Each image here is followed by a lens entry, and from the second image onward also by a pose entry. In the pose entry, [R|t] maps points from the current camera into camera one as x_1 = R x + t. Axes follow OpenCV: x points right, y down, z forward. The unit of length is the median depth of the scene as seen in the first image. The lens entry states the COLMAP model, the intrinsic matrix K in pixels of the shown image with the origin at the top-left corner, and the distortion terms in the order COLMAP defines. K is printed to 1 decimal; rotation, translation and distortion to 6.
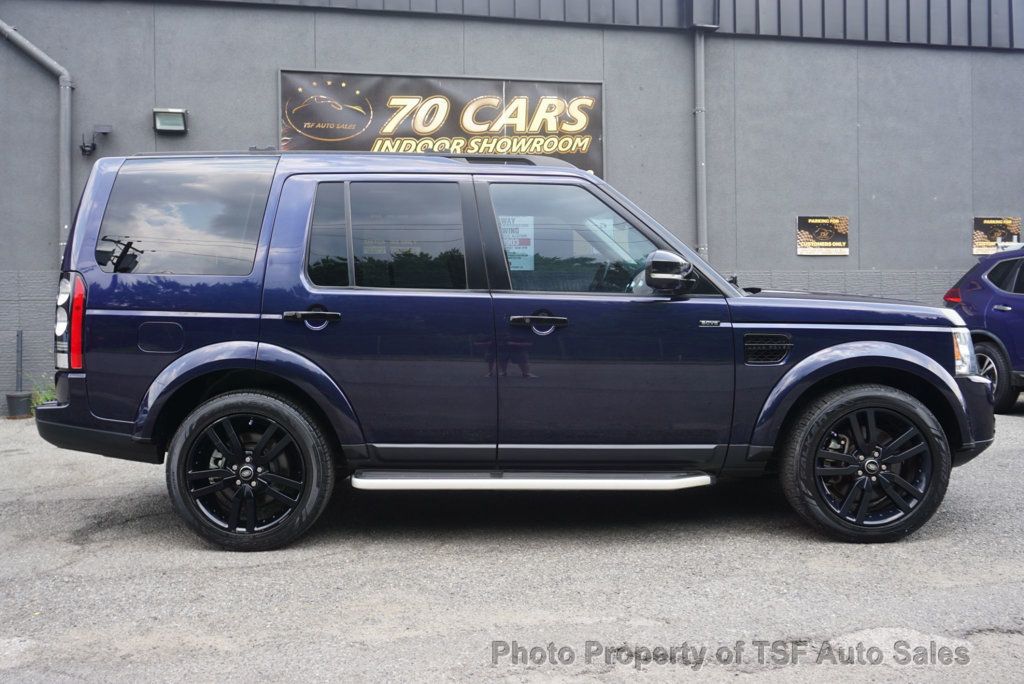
lens RADIAL K [[905.6, 0, 512.0], [0, 905.6, 342.0], [0, 0, 1]] dist [-0.011484, 0.008618]
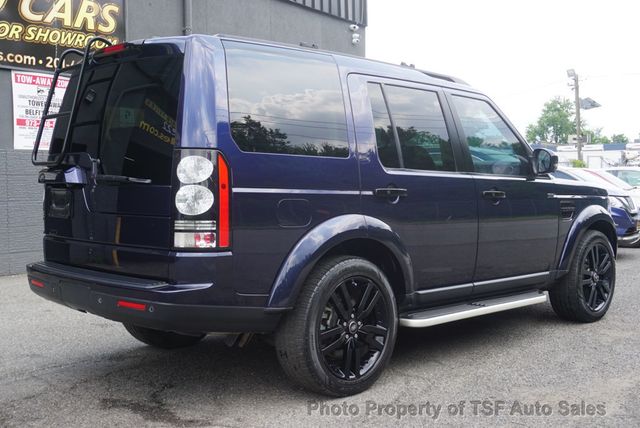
lens RADIAL K [[724.6, 0, 320.0], [0, 724.6, 214.0], [0, 0, 1]] dist [-0.004142, 0.012036]
pose [[0.725225, -0.027503, 0.687962, -0.389815], [0.024493, 0.999600, 0.014141, -0.006268], [-0.688076, 0.006594, 0.725609, 0.142028]]
